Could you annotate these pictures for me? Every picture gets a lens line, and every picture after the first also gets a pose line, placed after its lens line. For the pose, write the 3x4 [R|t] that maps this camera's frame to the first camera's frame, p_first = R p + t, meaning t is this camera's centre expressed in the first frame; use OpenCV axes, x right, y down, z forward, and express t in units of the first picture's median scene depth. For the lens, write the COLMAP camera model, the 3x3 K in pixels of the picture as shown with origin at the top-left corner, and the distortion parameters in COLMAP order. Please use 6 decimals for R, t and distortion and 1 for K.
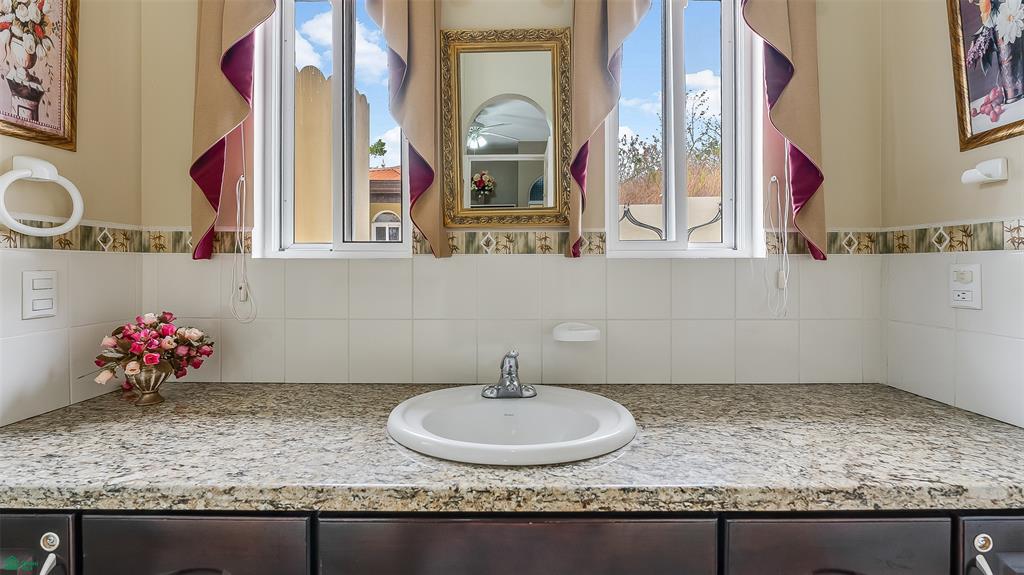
lens RADIAL K [[418.4, 0, 506.9], [0, 418.4, 270.1], [0, 0, 1]] dist [-0.008209, 0.000464]
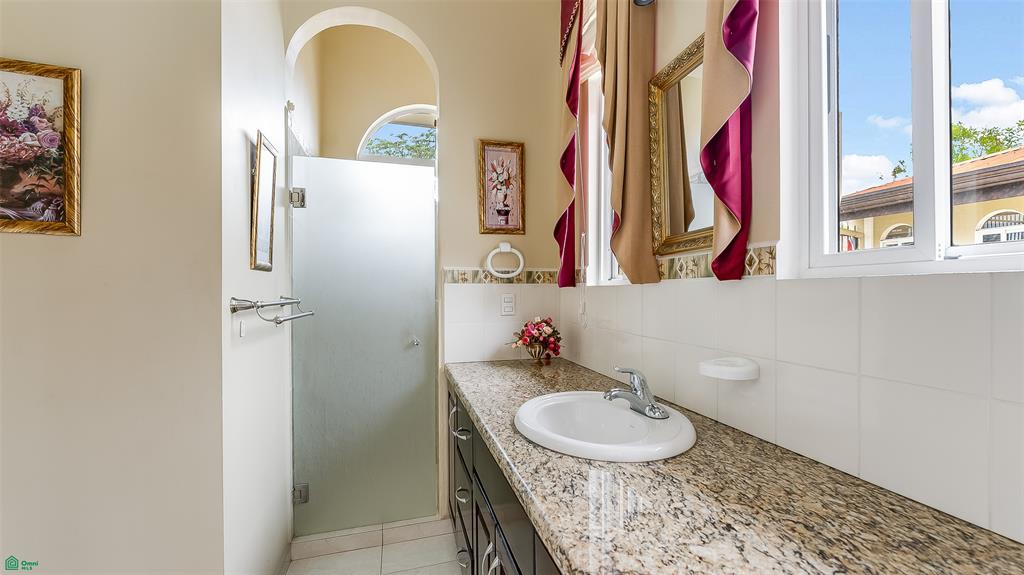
lens RADIAL K [[418.4, 0, 523.1], [0, 418.4, 289.4], [0, 0, 1]] dist [-0.008209, 0.000464]
pose [[0.319126, -0.005840, -0.947694, 0.940085], [0.002019, 0.999983, -0.005483, -0.009561], [0.947710, -0.000164, 0.319132, 0.373123]]
